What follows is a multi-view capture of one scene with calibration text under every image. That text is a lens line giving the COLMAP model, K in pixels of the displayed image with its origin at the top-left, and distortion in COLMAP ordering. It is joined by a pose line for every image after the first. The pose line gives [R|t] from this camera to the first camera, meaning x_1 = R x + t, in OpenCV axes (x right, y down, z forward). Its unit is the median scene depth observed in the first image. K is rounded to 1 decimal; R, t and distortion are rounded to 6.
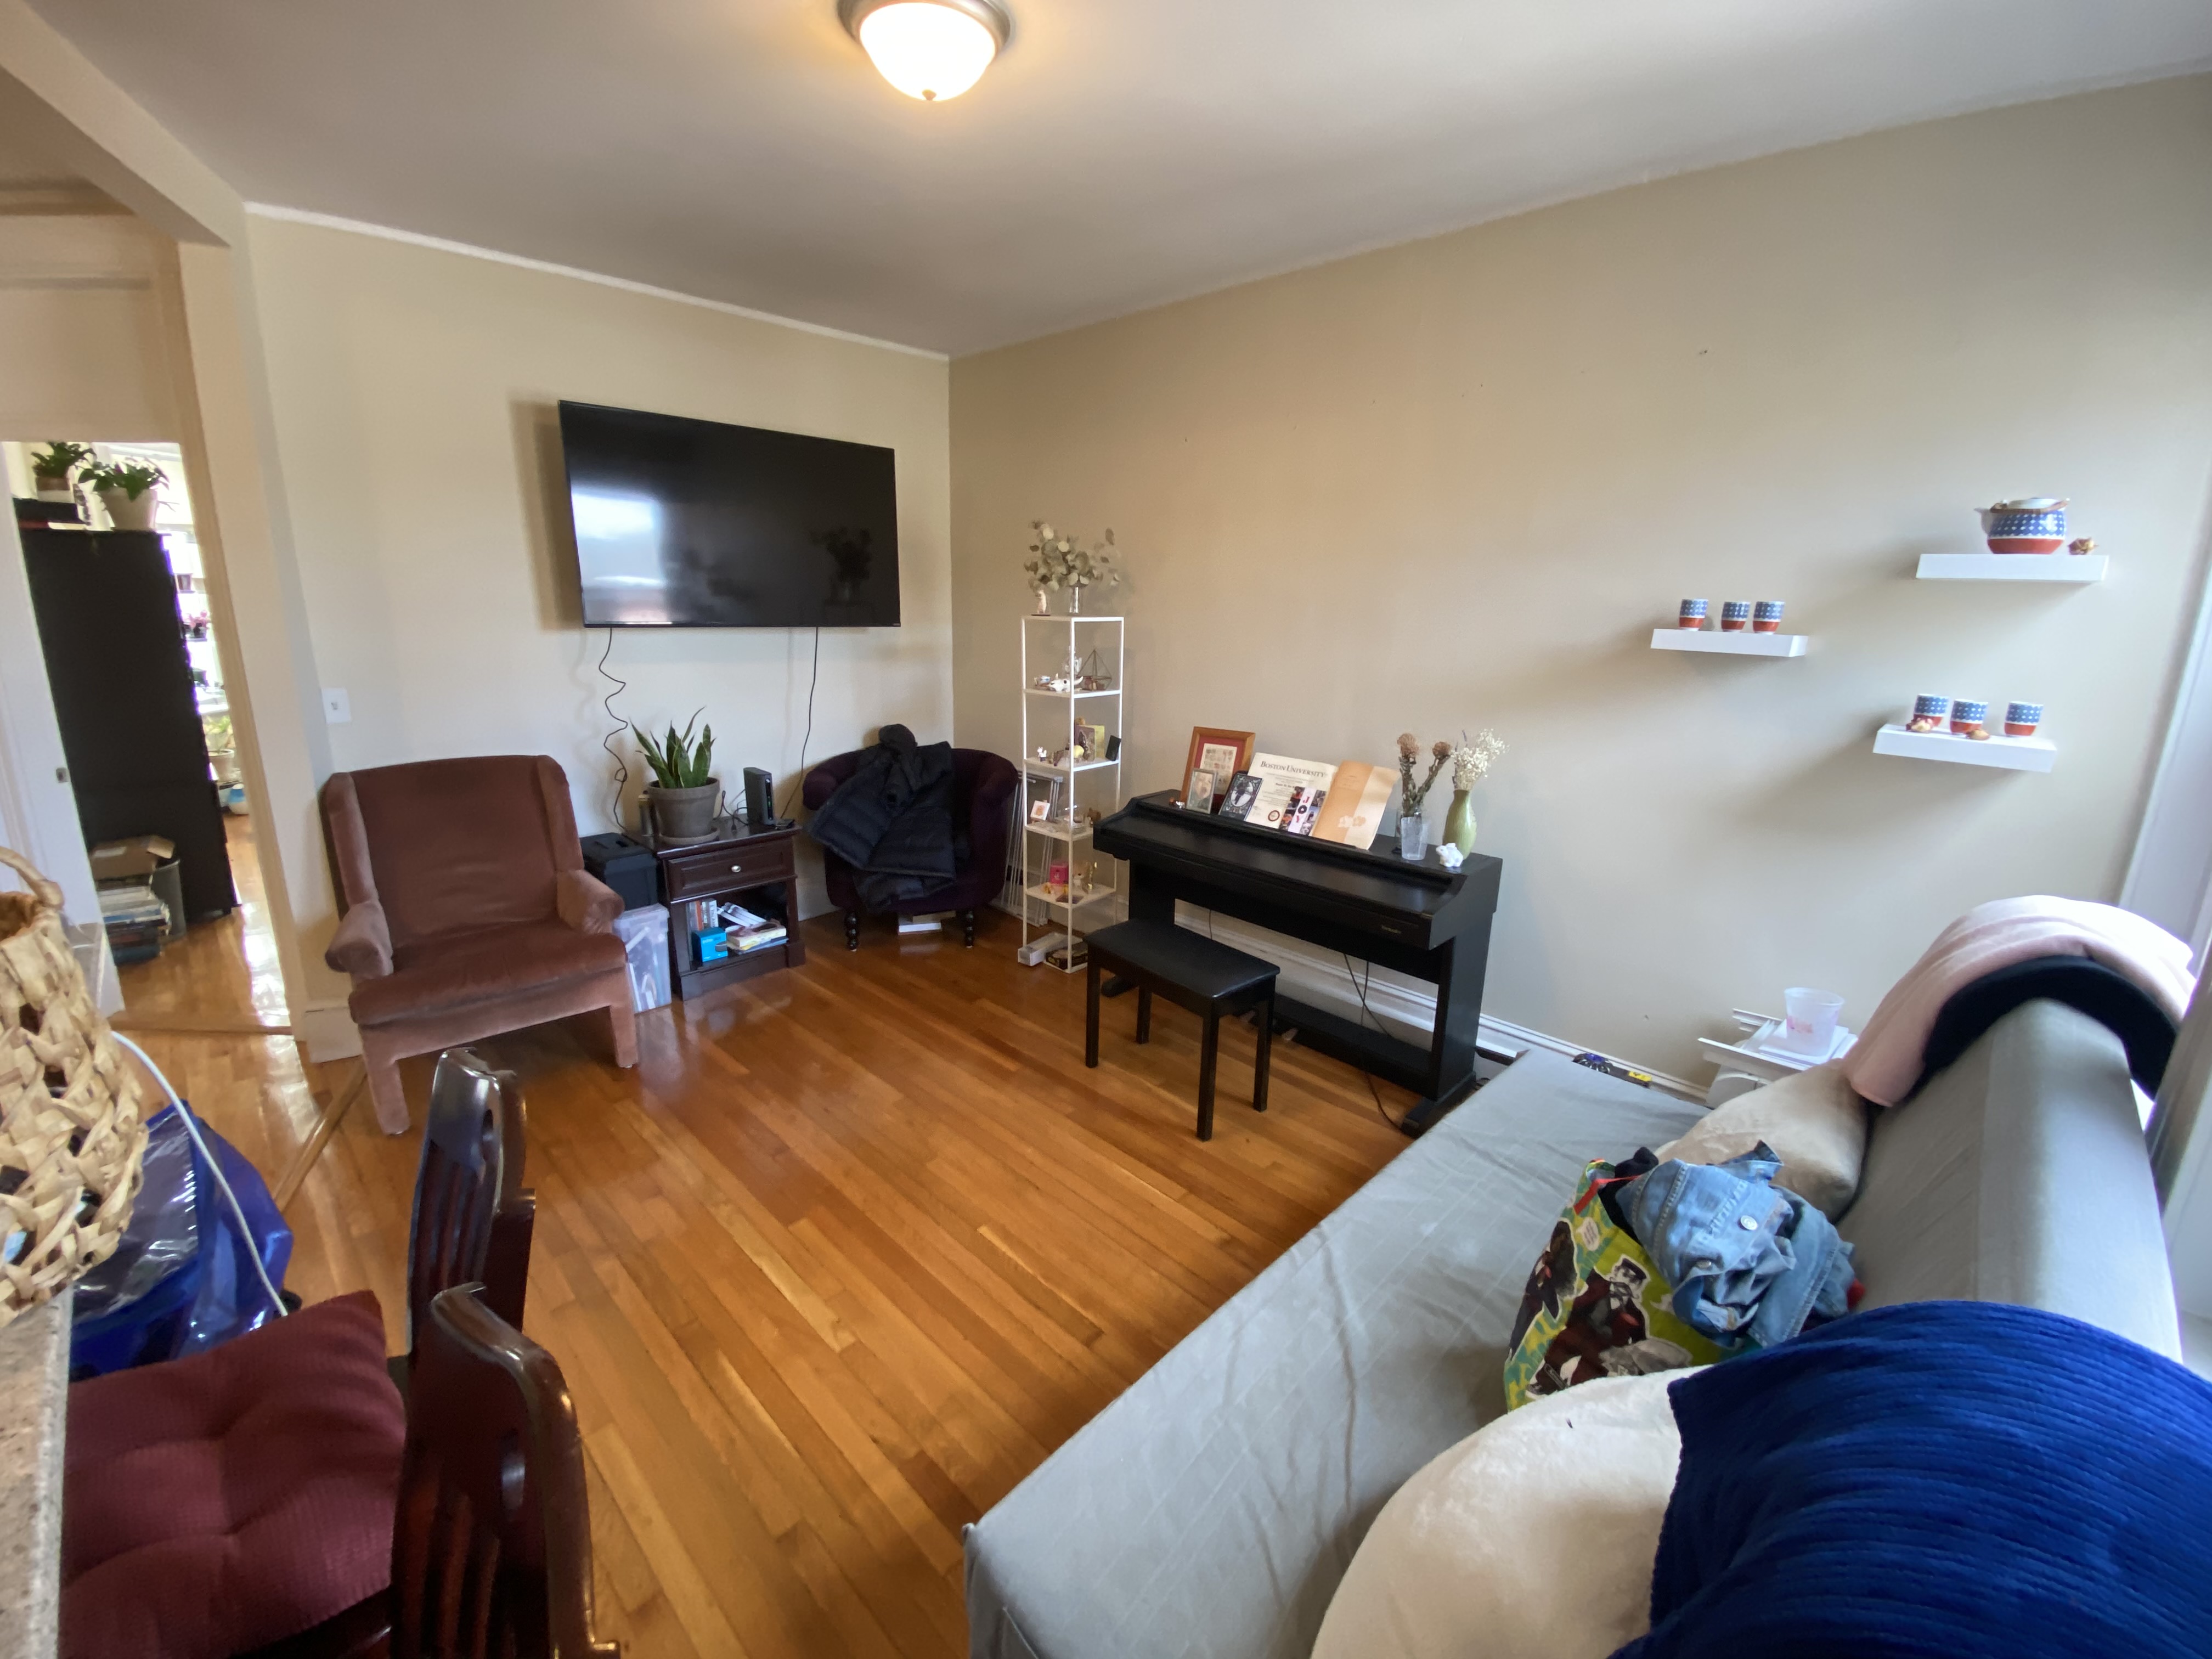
lens RADIAL K [[897.3, 0, 1109.1], [0, 897.3, 815.7], [0, 0, 1]] dist [-0.008651, -0.010711]
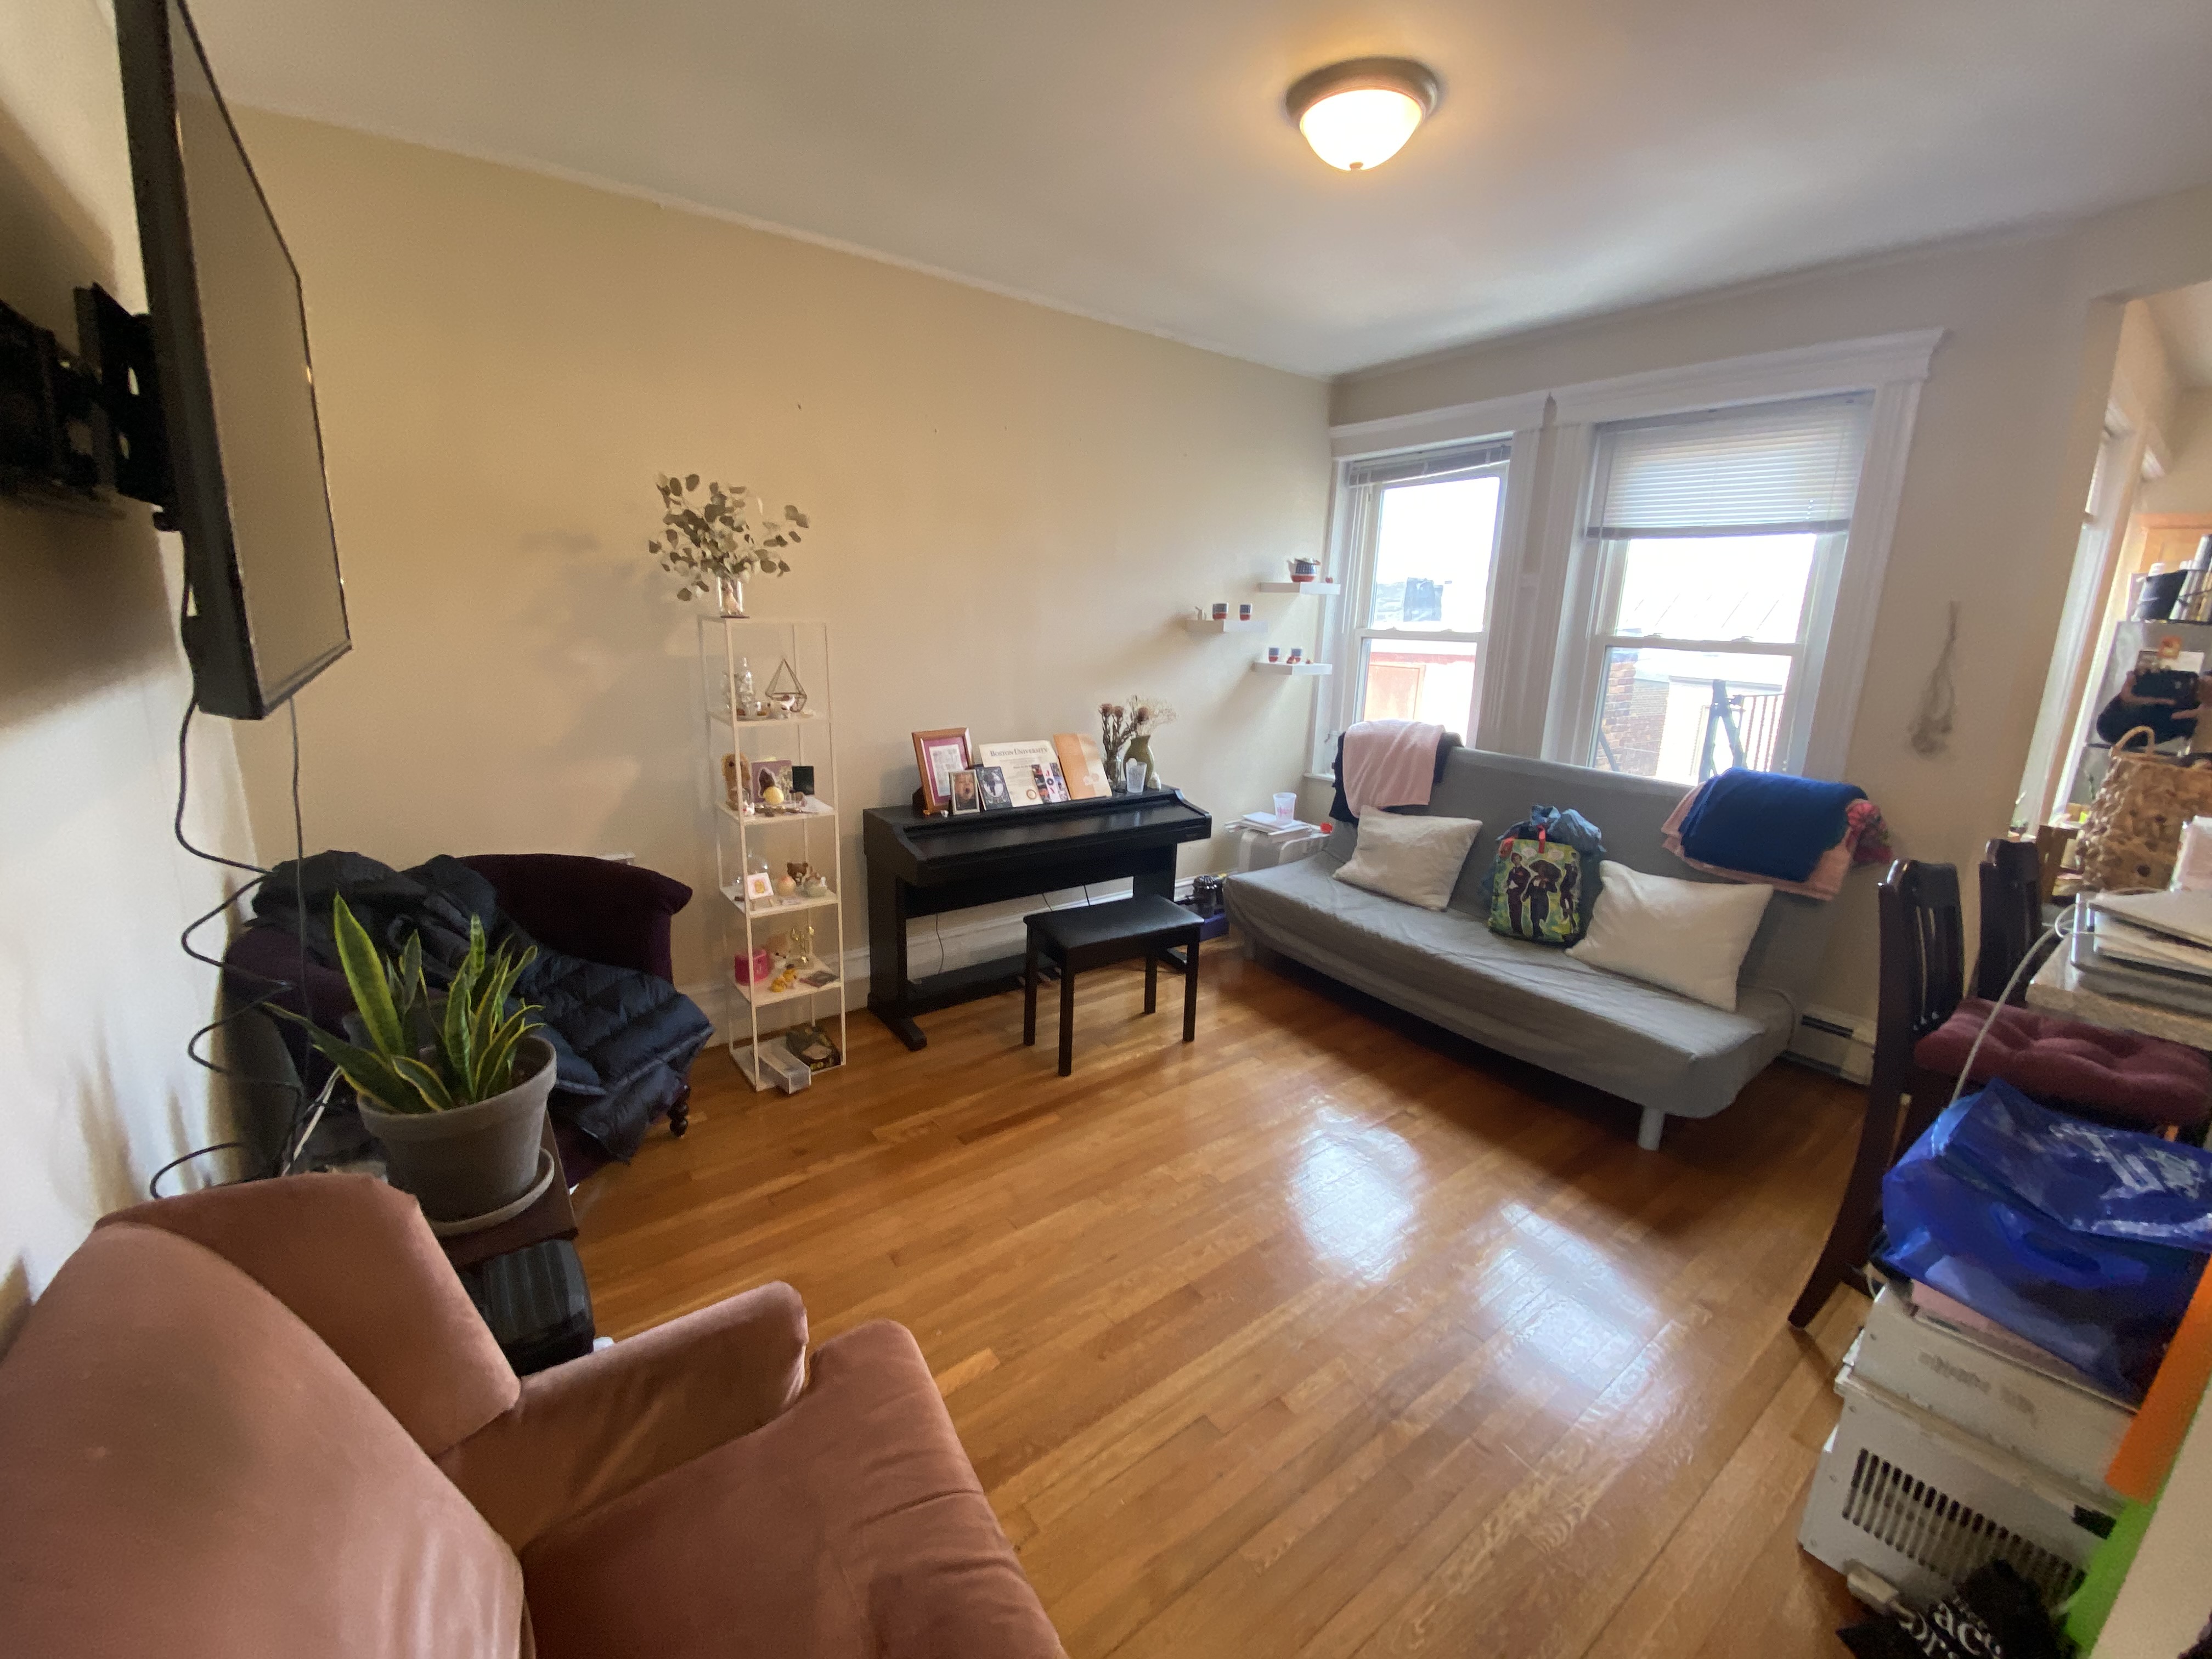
lens RADIAL K [[897.3, 0, 1111.7], [0, 897.3, 822.7], [0, 0, 1]] dist [-0.008651, -0.010711]
pose [[0.118161, -0.252453, 0.960367, -0.881103], [0.190069, 0.955011, 0.227659, -0.200780], [-0.974634, 0.155636, 0.160829, 0.726435]]
